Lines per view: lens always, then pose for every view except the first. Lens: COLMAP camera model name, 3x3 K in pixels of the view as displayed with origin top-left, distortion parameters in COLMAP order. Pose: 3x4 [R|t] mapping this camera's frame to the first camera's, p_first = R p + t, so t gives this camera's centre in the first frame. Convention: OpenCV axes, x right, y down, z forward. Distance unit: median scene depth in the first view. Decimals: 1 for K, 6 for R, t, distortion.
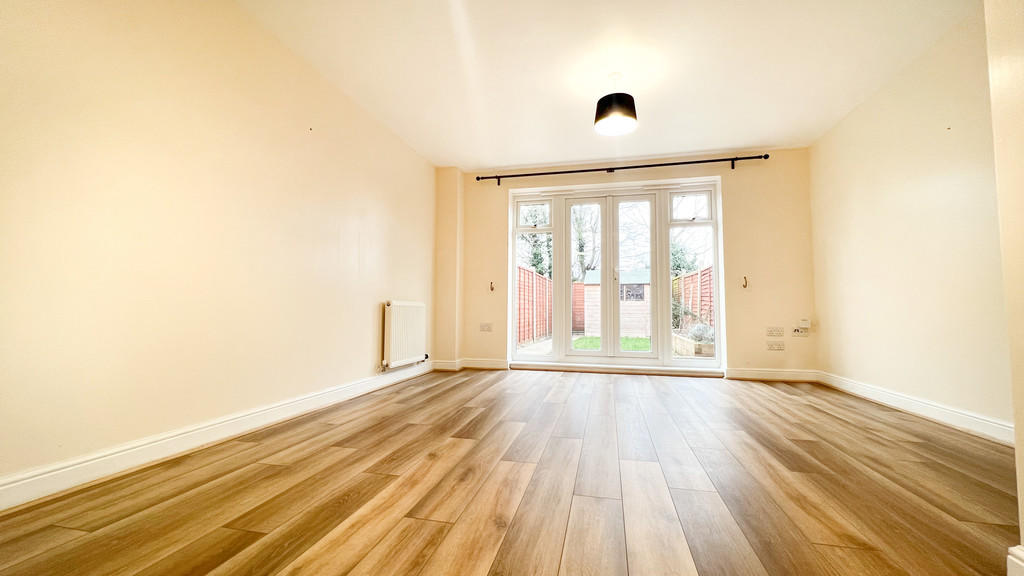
lens RADIAL K [[404.3, 0, 515.6], [0, 404.3, 288.8], [0, 0, 1]] dist [-0.000129, -0.000128]
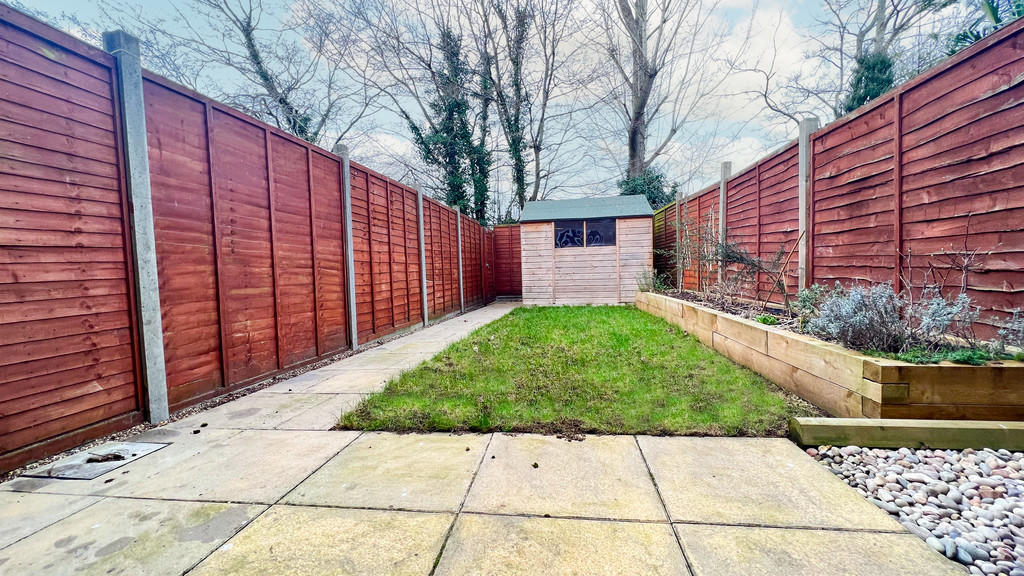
lens RADIAL K [[404.3, 0, 510.6], [0, 404.3, 288.8], [0, 0, 1]] dist [-0.000129, -0.000128]
pose [[0.994826, -0.036296, 0.094885, 0.152741], [0.026598, 0.994476, 0.101542, 0.043583], [-0.098047, -0.098493, 0.990296, 0.630053]]
